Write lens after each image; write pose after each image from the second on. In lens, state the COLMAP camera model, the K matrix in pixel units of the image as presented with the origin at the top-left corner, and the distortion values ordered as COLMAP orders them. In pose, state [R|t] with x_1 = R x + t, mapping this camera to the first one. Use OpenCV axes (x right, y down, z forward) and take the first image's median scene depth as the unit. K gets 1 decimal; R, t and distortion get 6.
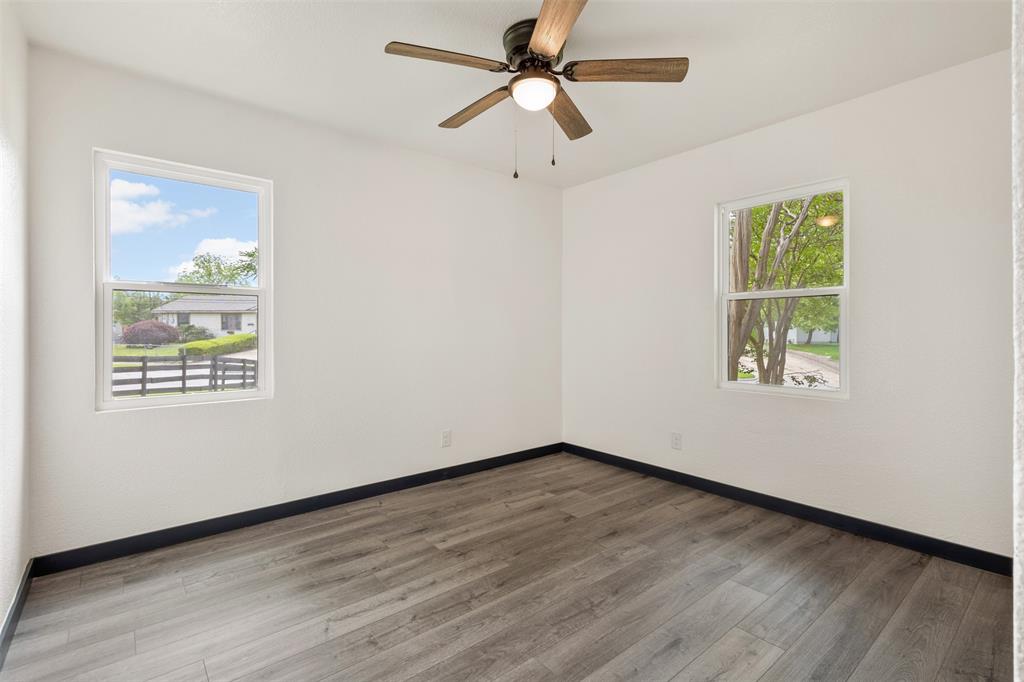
lens RADIAL K [[473.5, 0, 512.4], [0, 473.5, 331.5], [0, 0, 1]] dist [0.007775, -0.000134]
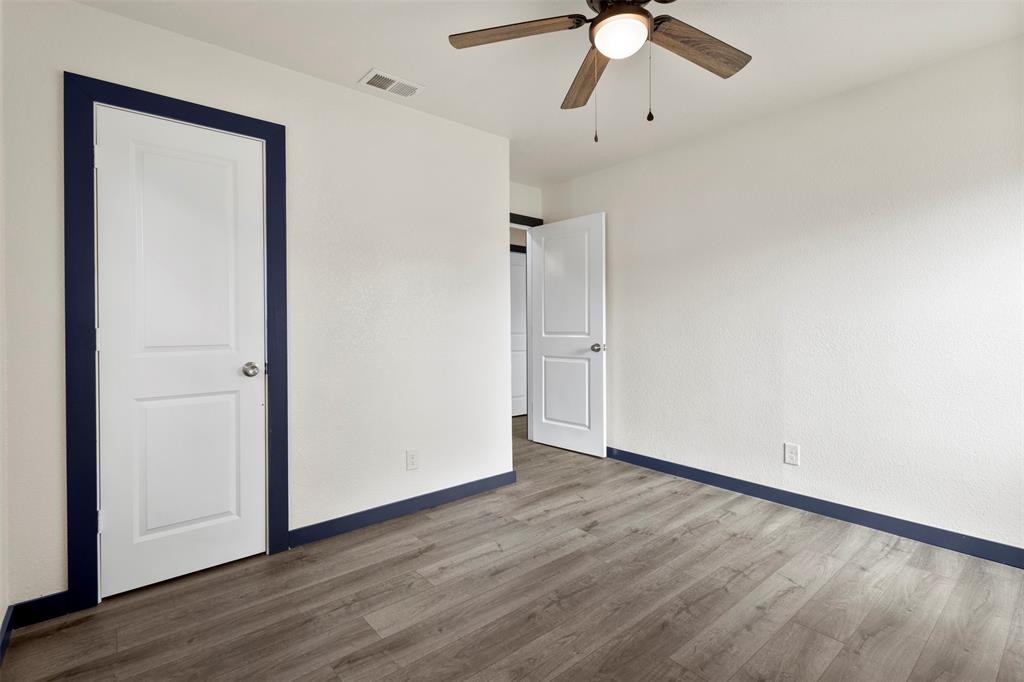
lens RADIAL K [[473.5, 0, 512.4], [0, 473.5, 331.5], [0, 0, 1]] dist [0.007775, -0.000134]
pose [[-0.999961, 0.008860, -0.000170, 0.252946], [0.008858, 0.999941, 0.006241, 0.006865], [0.000225, 0.006239, -0.999981, 1.931774]]
